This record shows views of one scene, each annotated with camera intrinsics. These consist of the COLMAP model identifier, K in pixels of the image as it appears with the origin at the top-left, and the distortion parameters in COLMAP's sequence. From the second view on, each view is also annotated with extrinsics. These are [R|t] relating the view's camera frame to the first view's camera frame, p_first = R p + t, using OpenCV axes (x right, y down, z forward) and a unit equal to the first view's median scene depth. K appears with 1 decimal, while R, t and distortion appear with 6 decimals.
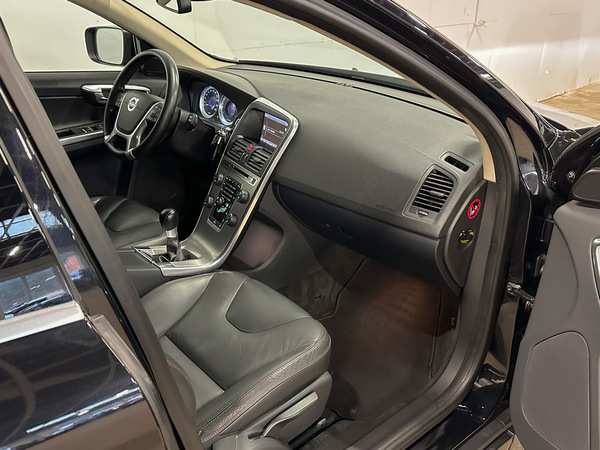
lens RADIAL K [[552.1, 0, 300.0], [0, 552.1, 225.0], [0, 0, 1]] dist [-0.003572, -0.004143]
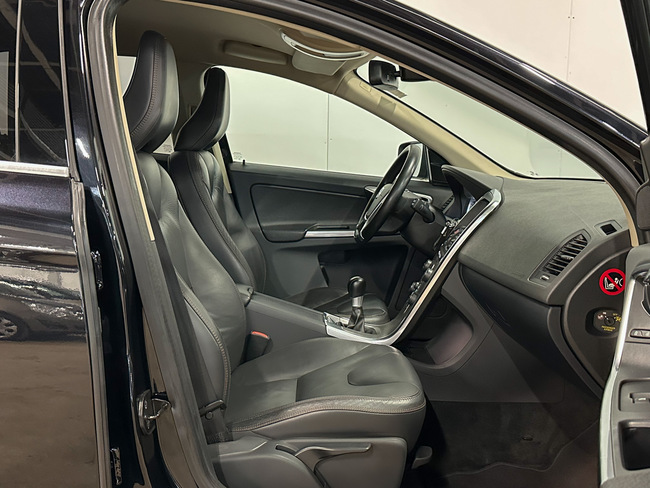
lens RADIAL K [[742.6, 0, 325.0], [0, 742.6, 244.0], [0, 0, 1]] dist [-0.002454, -0.004385]
pose [[0.740528, 0.061655, -0.669191, 0.603665], [-0.283794, 0.931325, -0.228241, 0.233605], [0.609163, 0.358931, 0.707170, -0.002335]]
